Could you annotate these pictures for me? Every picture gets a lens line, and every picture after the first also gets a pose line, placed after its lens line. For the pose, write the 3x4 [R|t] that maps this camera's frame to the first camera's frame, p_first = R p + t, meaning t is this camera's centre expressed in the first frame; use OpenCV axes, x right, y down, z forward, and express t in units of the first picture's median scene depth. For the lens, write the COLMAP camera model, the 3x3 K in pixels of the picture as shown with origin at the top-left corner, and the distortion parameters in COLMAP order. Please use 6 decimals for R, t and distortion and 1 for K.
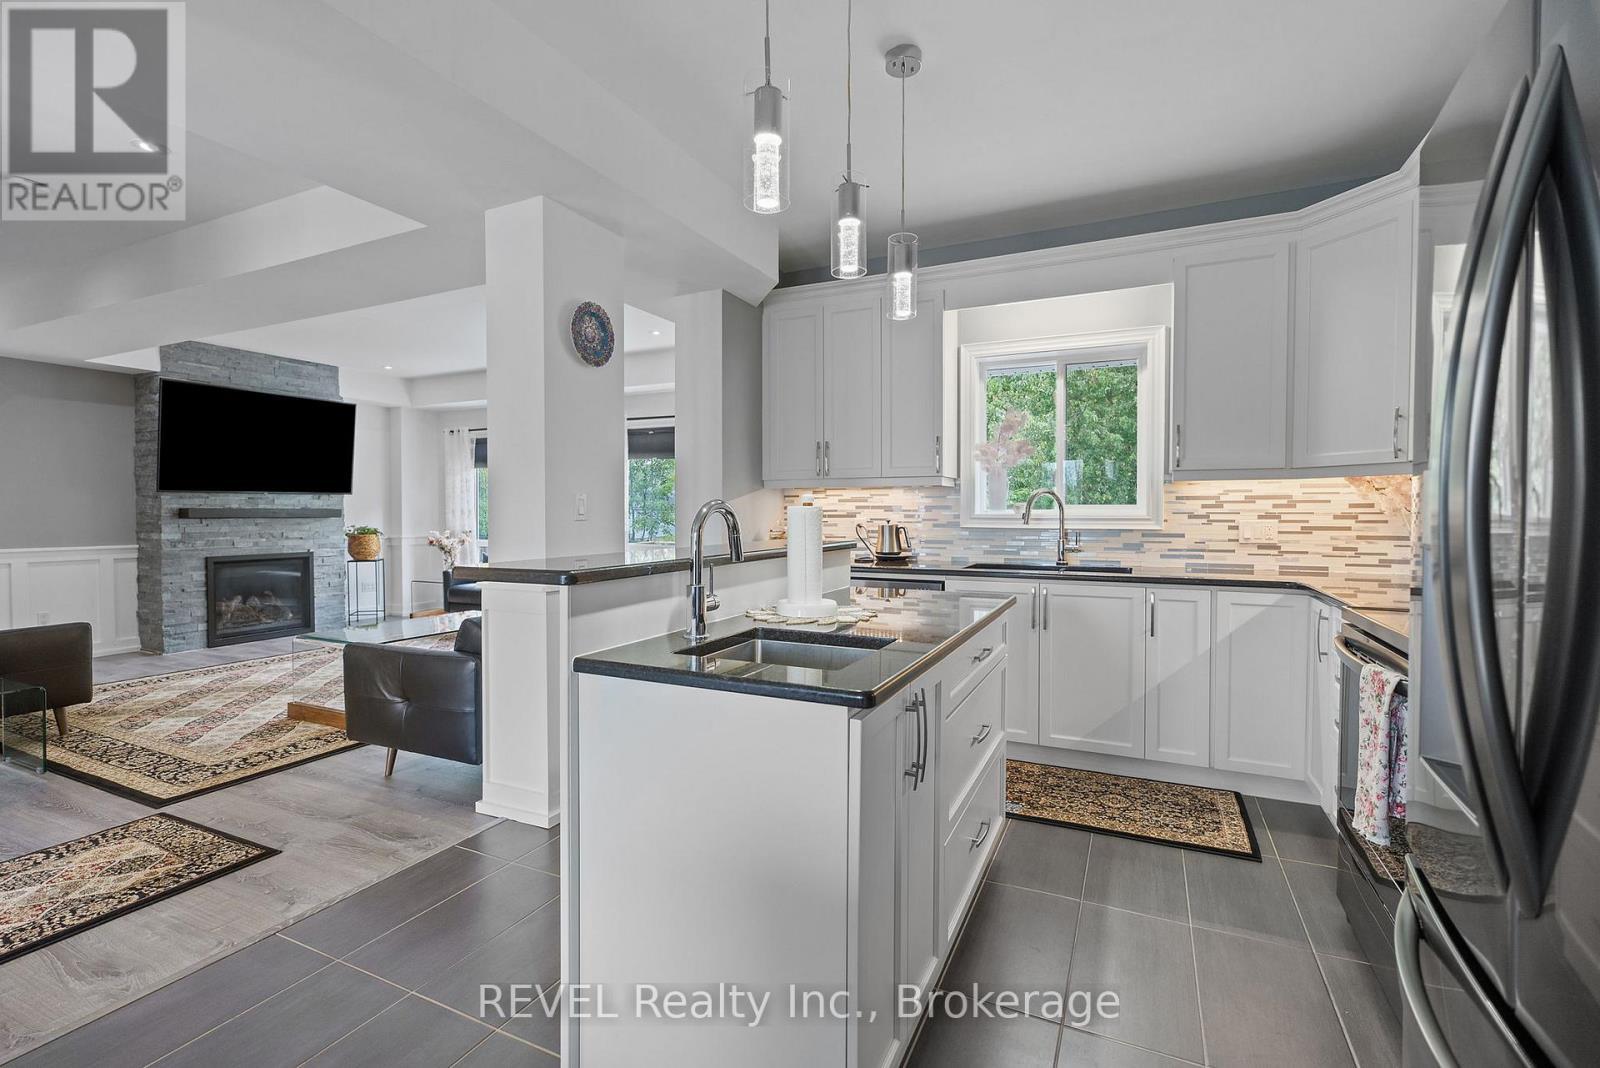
lens RADIAL K [[685.4, 0, 783.6], [0, 685.4, 528.2], [0, 0, 1]] dist [-0.000778, -0.000215]
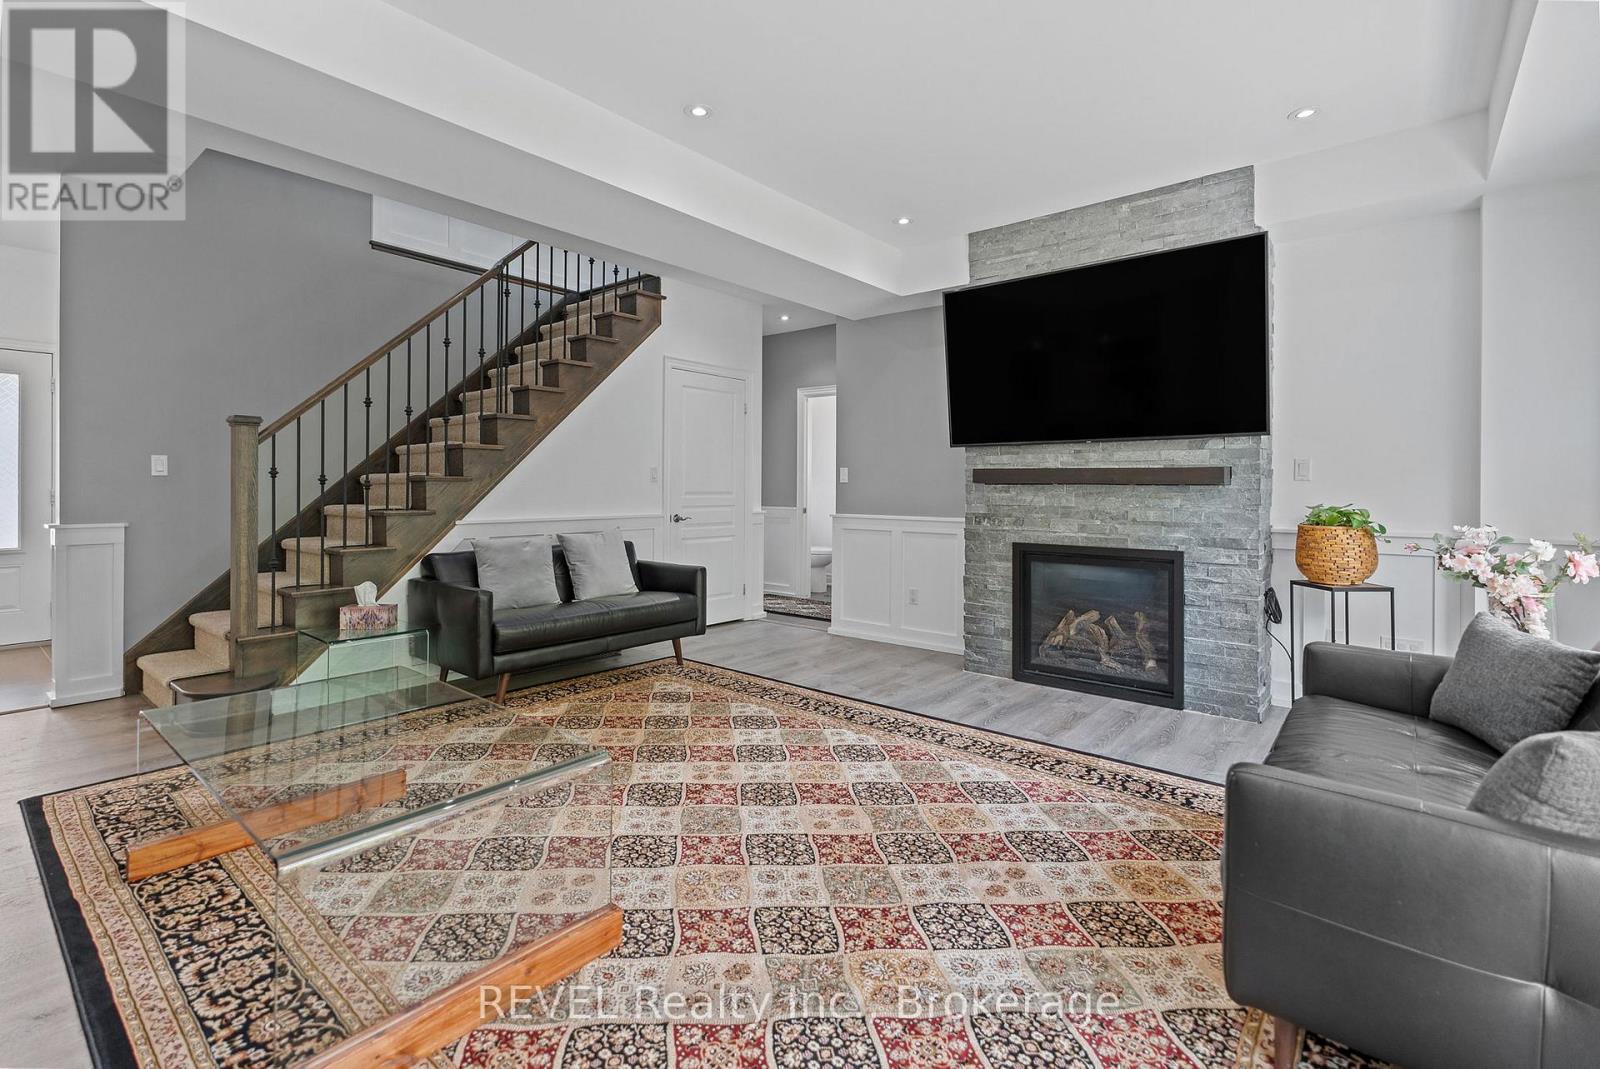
lens RADIAL K [[726.1, 0, 800.4], [0, 726.1, 487.1], [0, 0, 1]] dist [0.000713, -0.000423]
pose [[-0.229149, 0.000669, -0.973391, -0.104623], [-0.027803, 0.999587, 0.007232, -0.010523], [0.972994, 0.028720, -0.229036, 0.931947]]
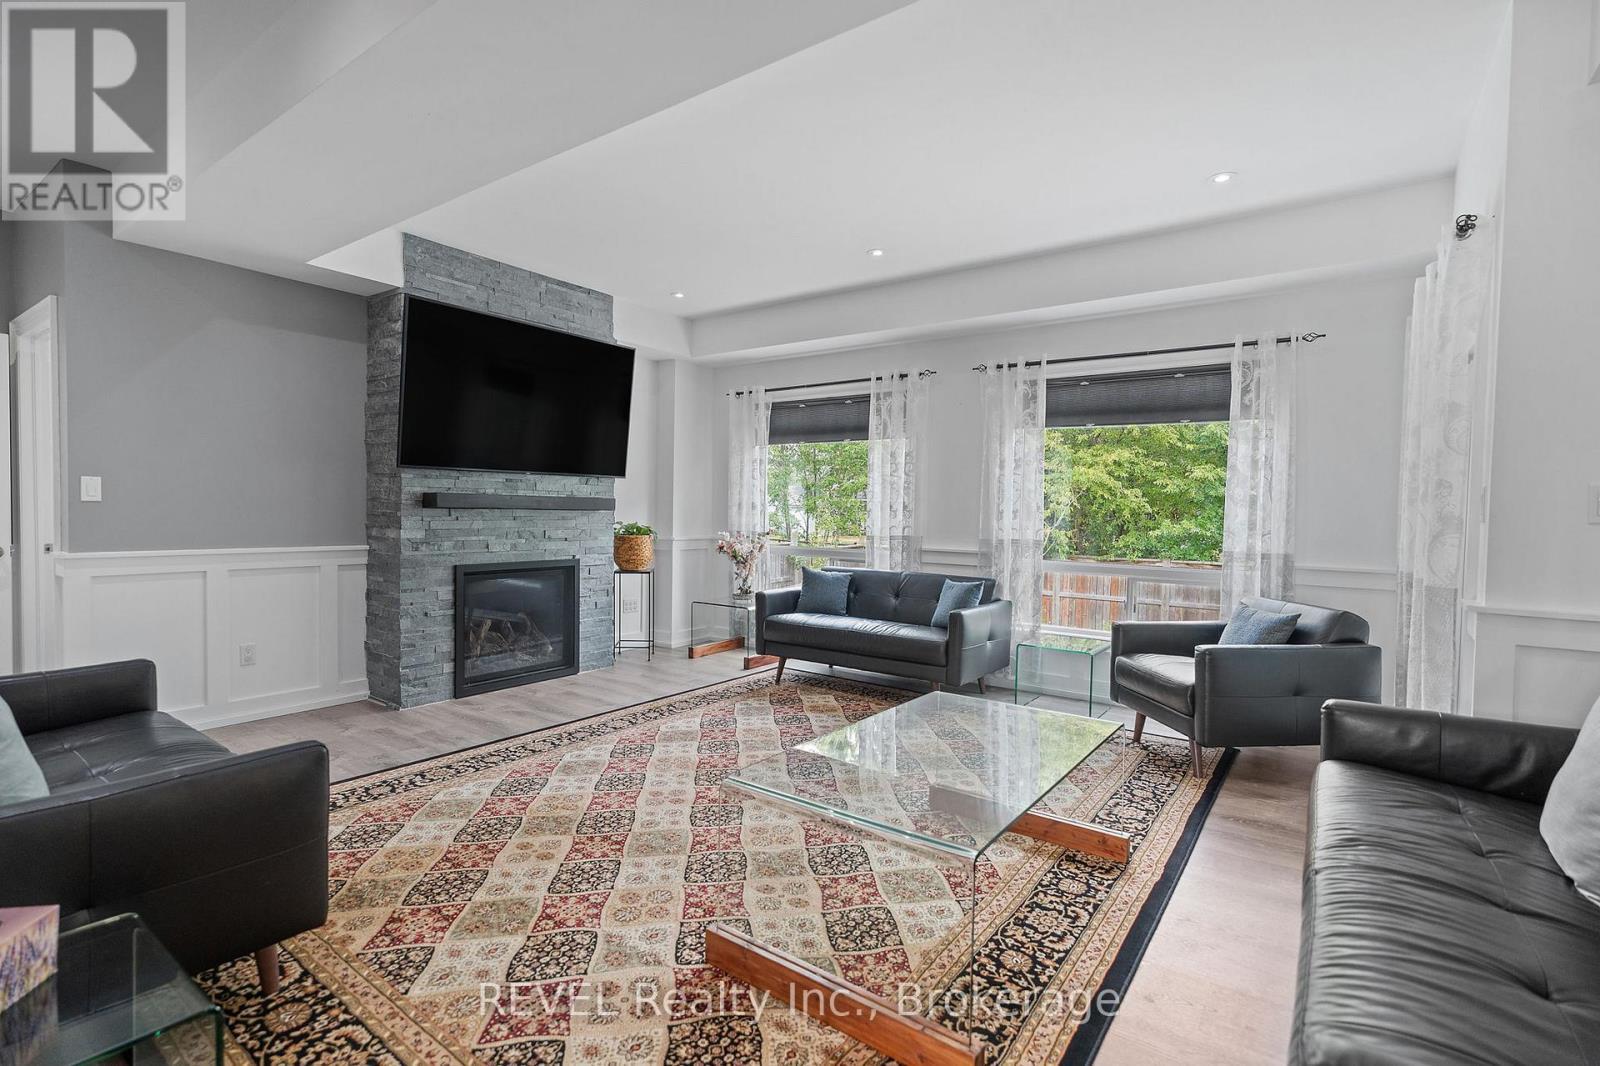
lens RADIAL K [[727.0, 0, 800.0], [0, 727.0, 533.0], [0, 0, 1]] dist [0.001248, 0.000080]
pose [[0.983408, 0.023851, -0.179835, -0.366036], [-0.022533, 0.999702, 0.009366, -0.004352], [0.180005, -0.005158, 0.983652, 0.341452]]
